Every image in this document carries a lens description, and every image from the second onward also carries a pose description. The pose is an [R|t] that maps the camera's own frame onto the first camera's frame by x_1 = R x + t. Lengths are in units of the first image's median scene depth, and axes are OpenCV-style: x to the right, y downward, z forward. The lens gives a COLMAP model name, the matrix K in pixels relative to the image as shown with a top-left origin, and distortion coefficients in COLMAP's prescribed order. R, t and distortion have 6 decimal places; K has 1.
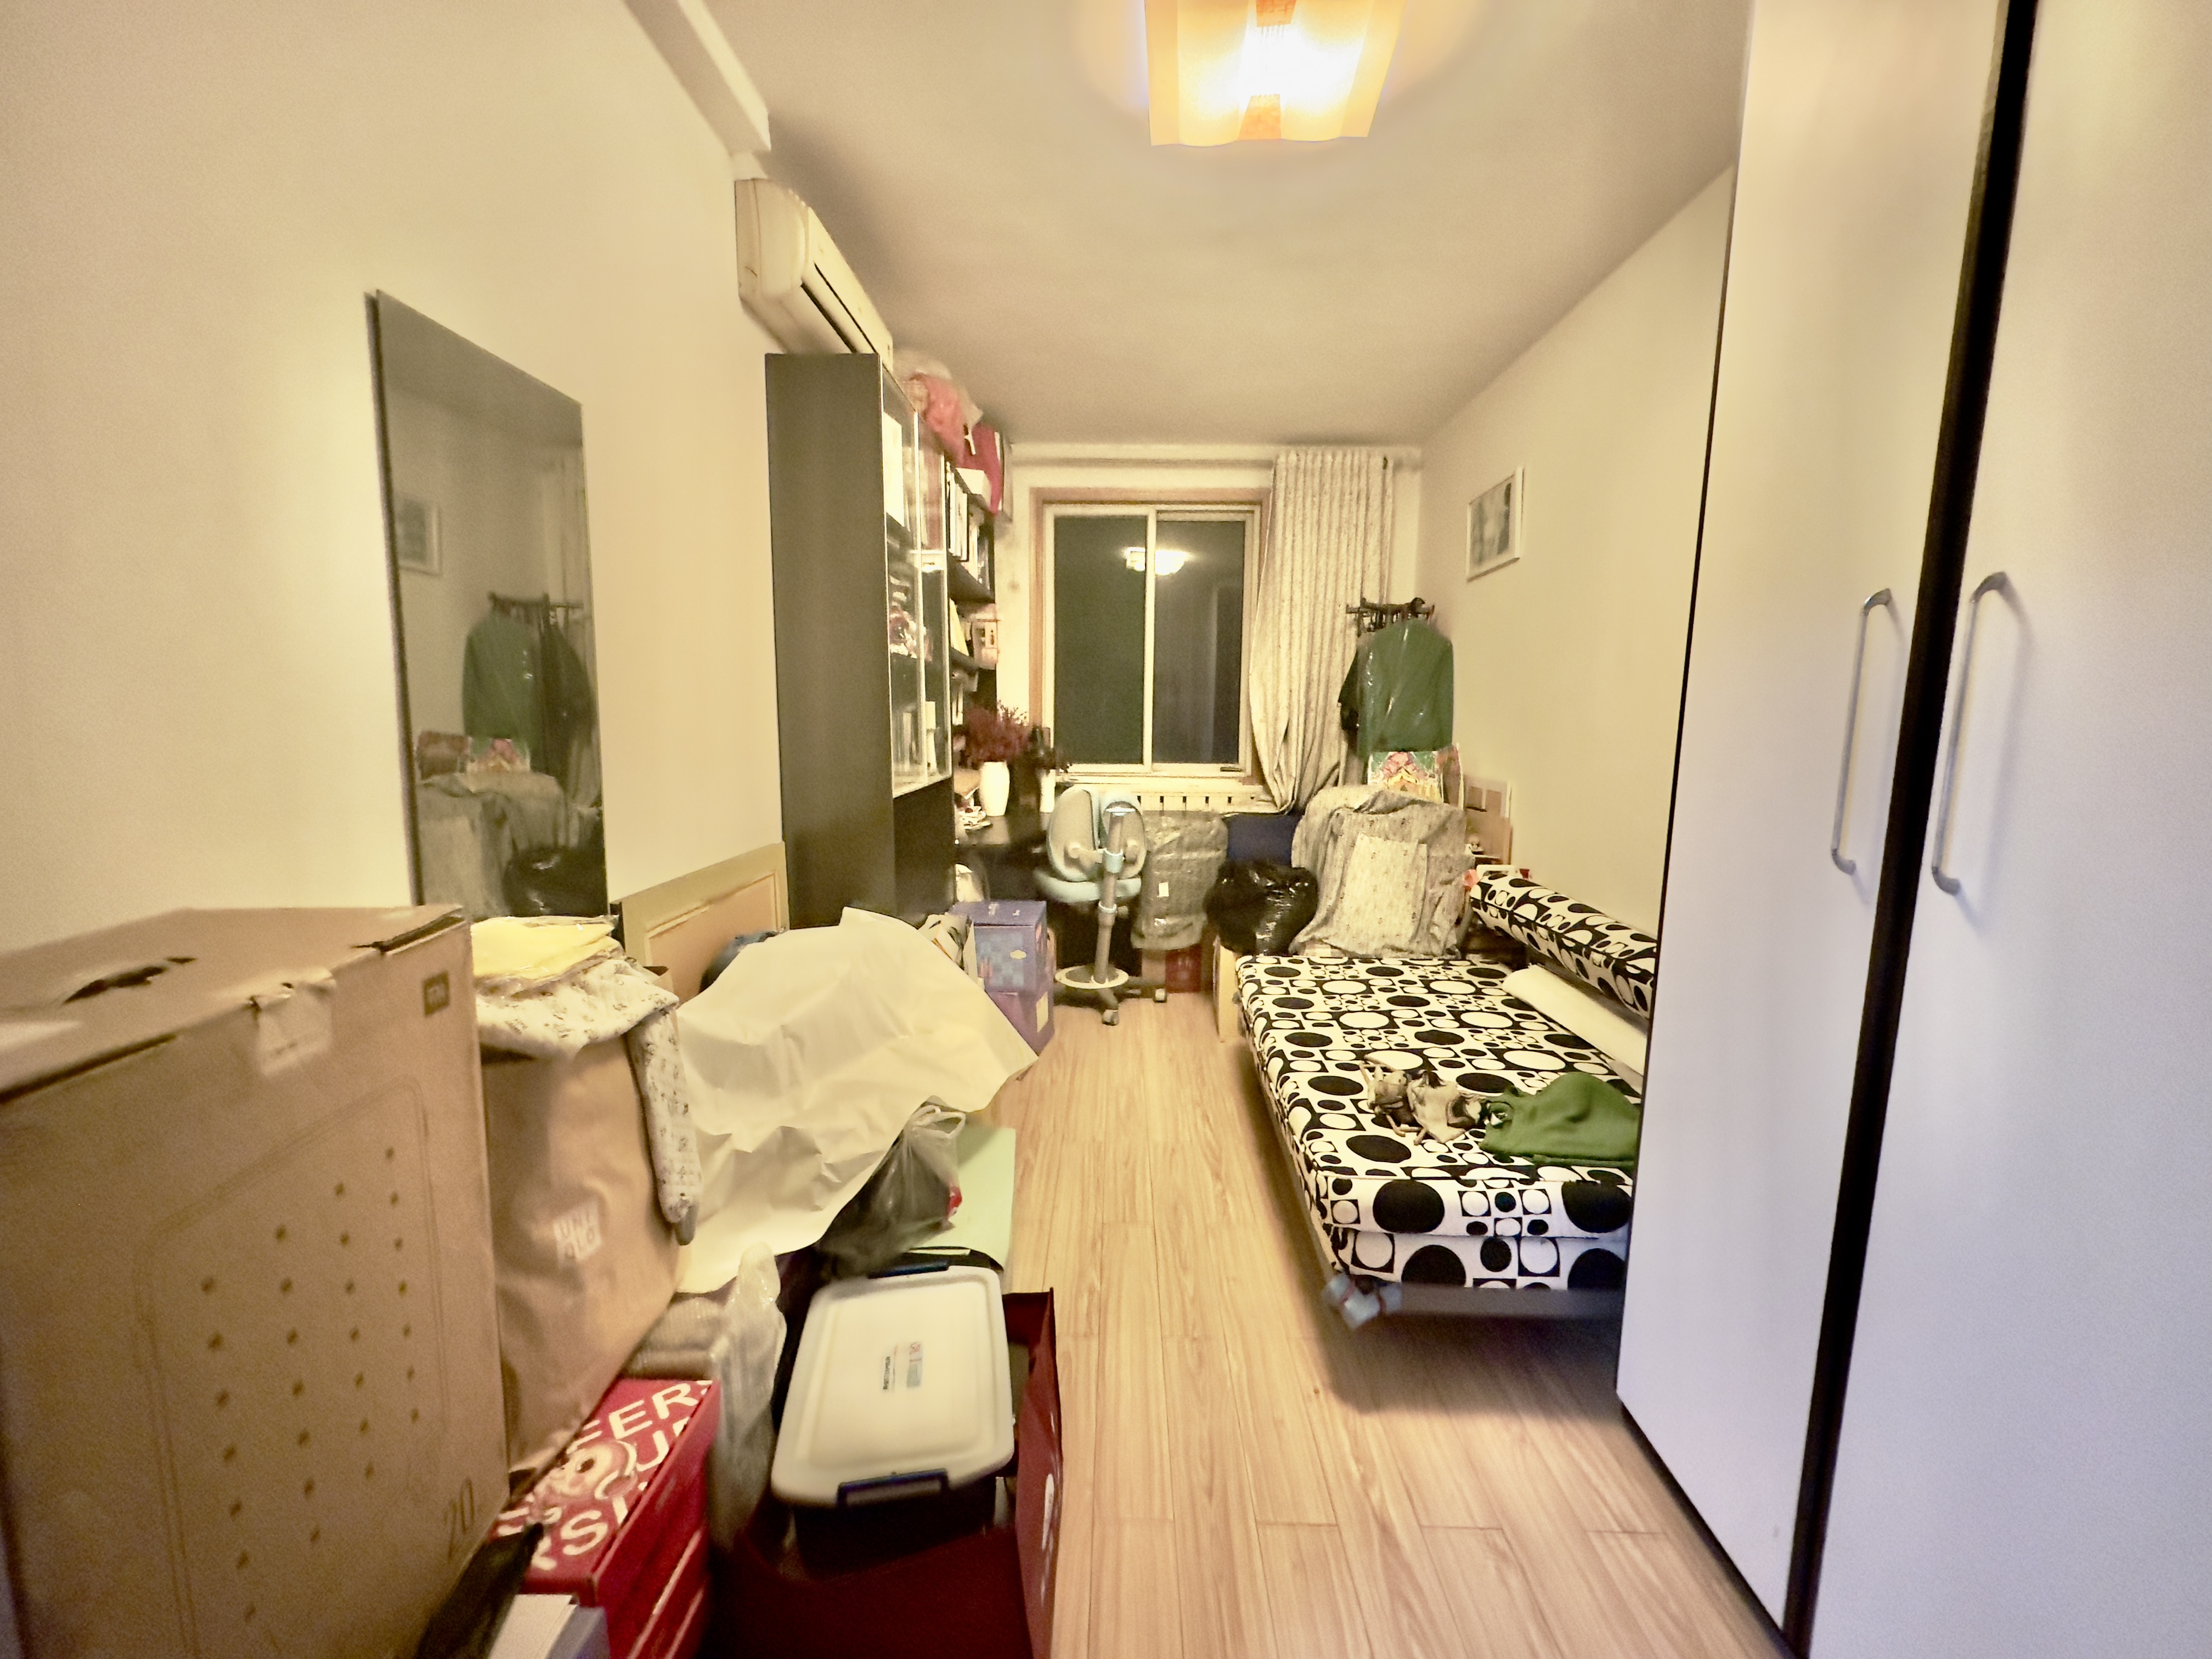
lens RADIAL K [[884.7, 0, 1103.8], [0, 884.7, 824.6], [0, 0, 1]] dist [-0.000912, 0.000322]
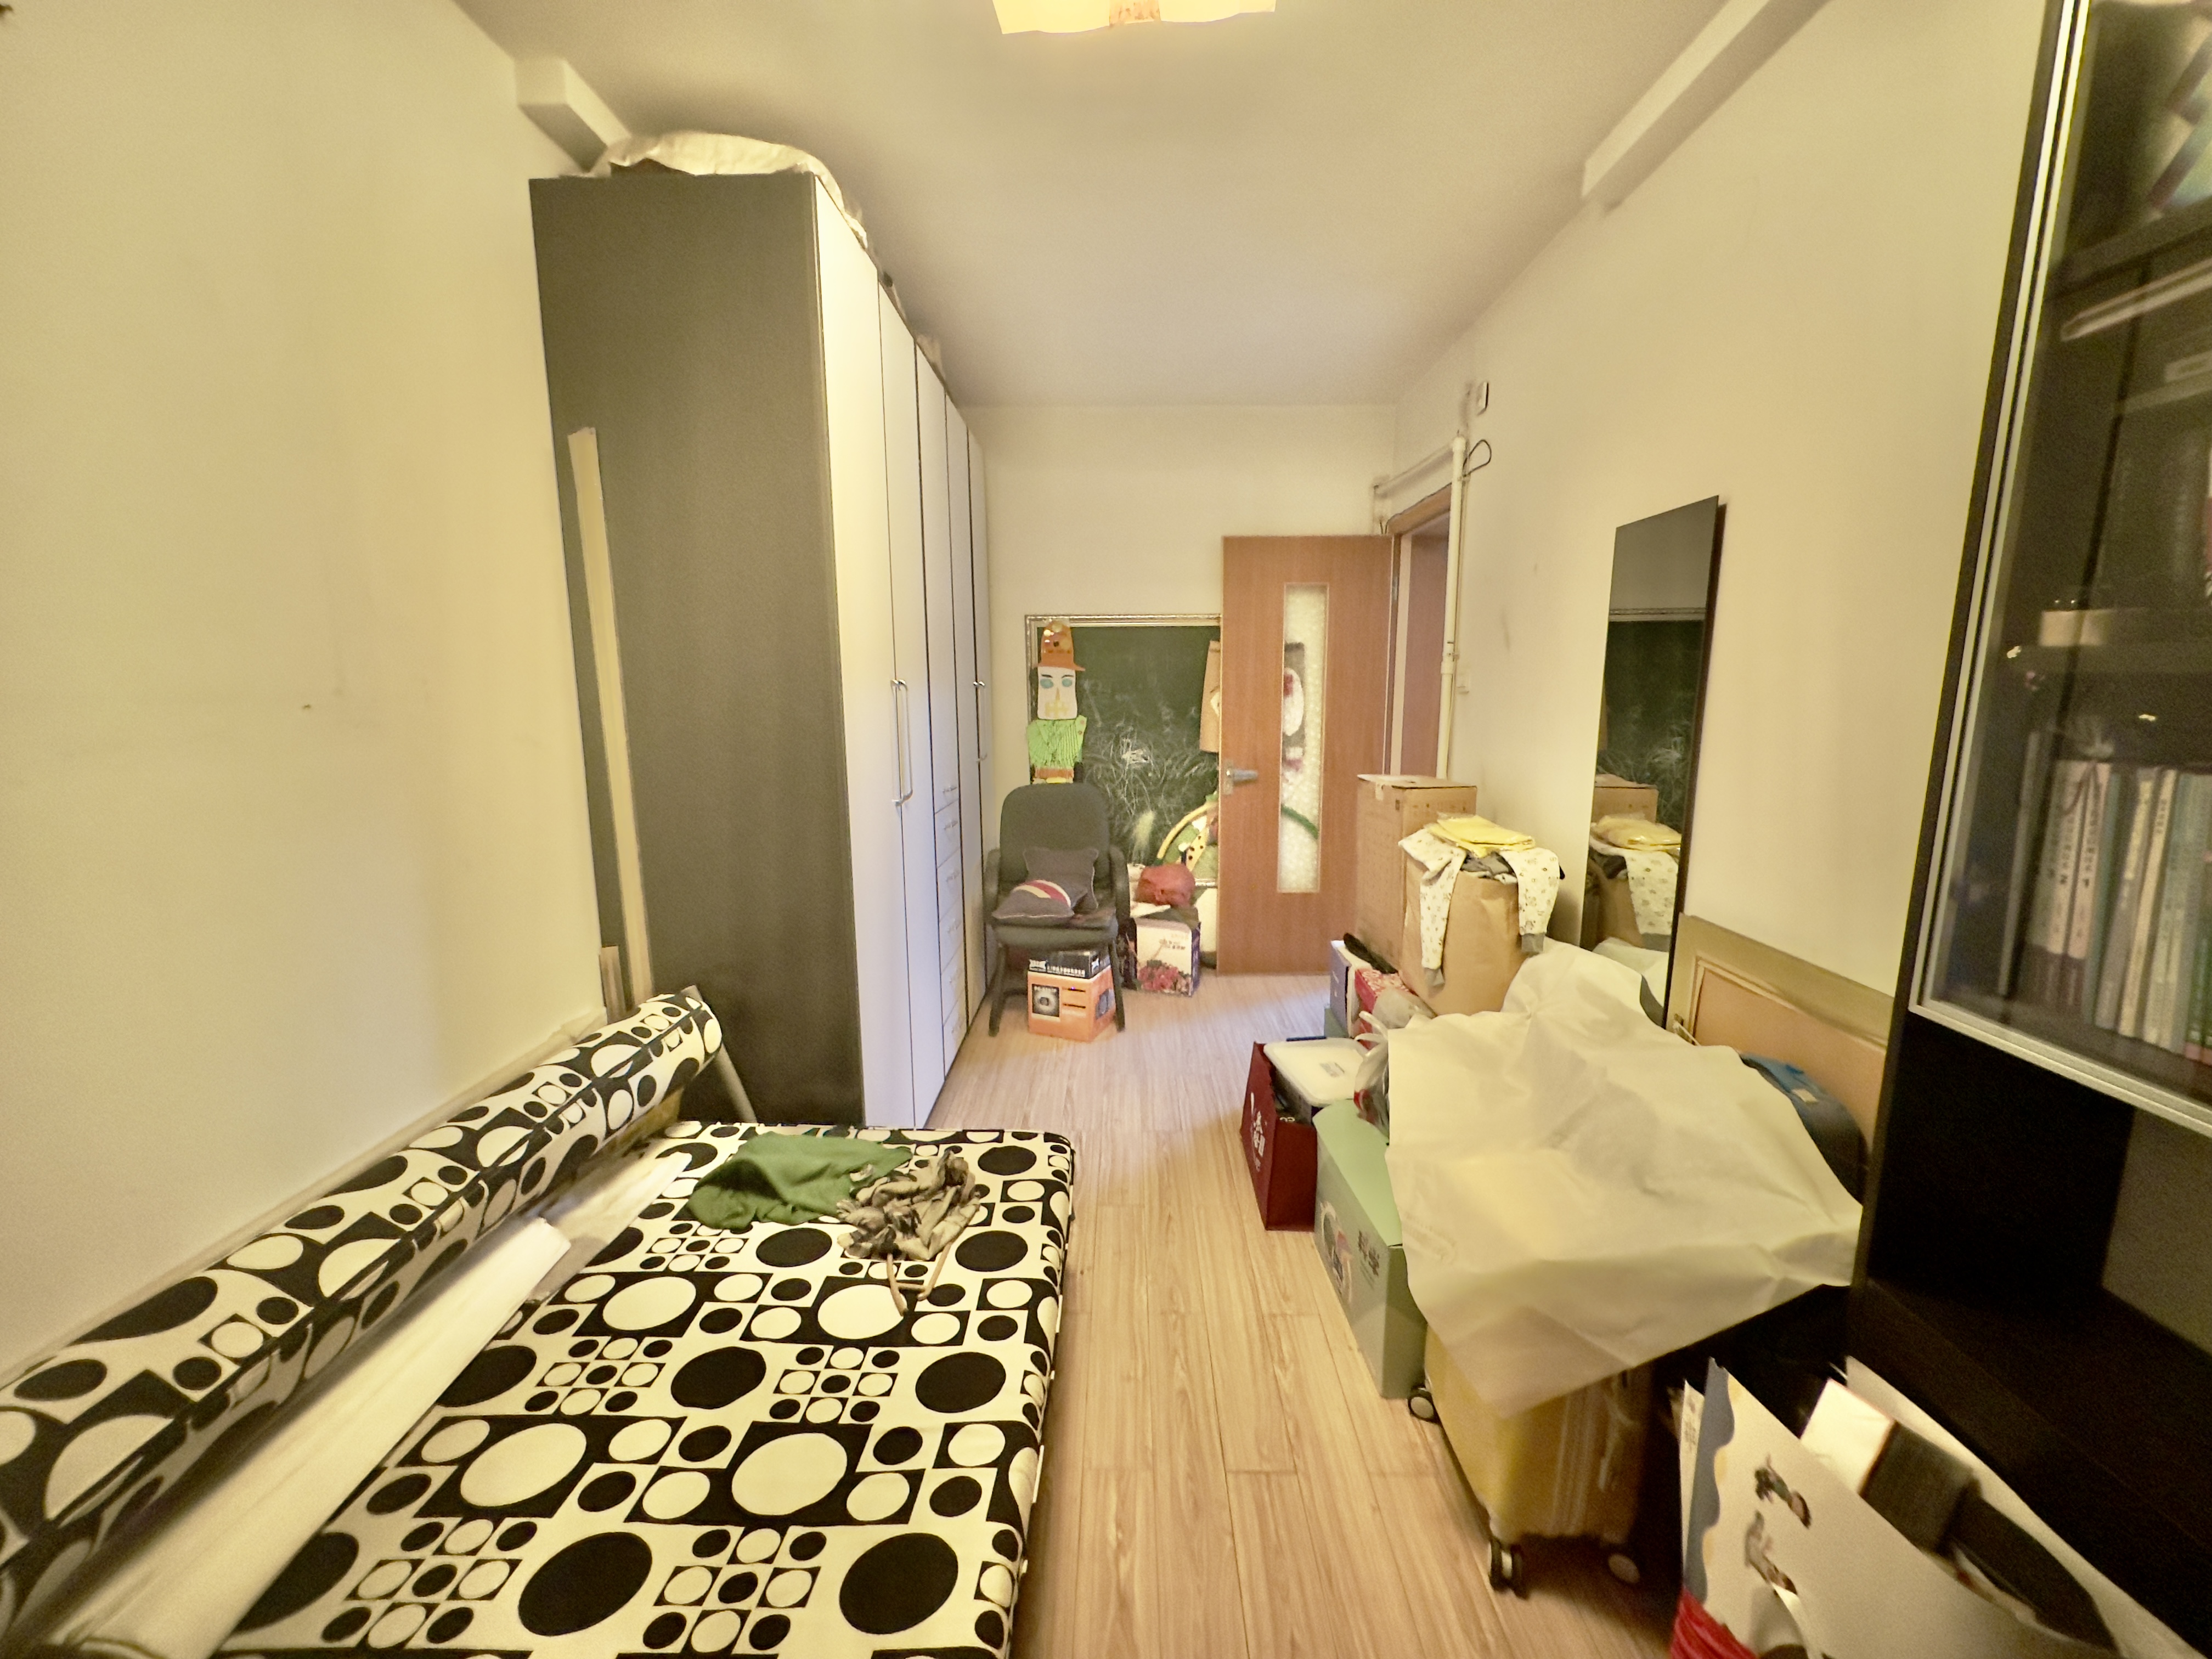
lens RADIAL K [[884.7, 0, 1110.0], [0, 884.7, 832.3], [0, 0, 1]] dist [-0.000912, 0.000322]
pose [[-0.999998, -0.000399, 0.001725, 0.145924], [0.000117, 0.957235, 0.289313, -0.239669], [-0.001767, 0.289313, -0.957233, 1.469349]]
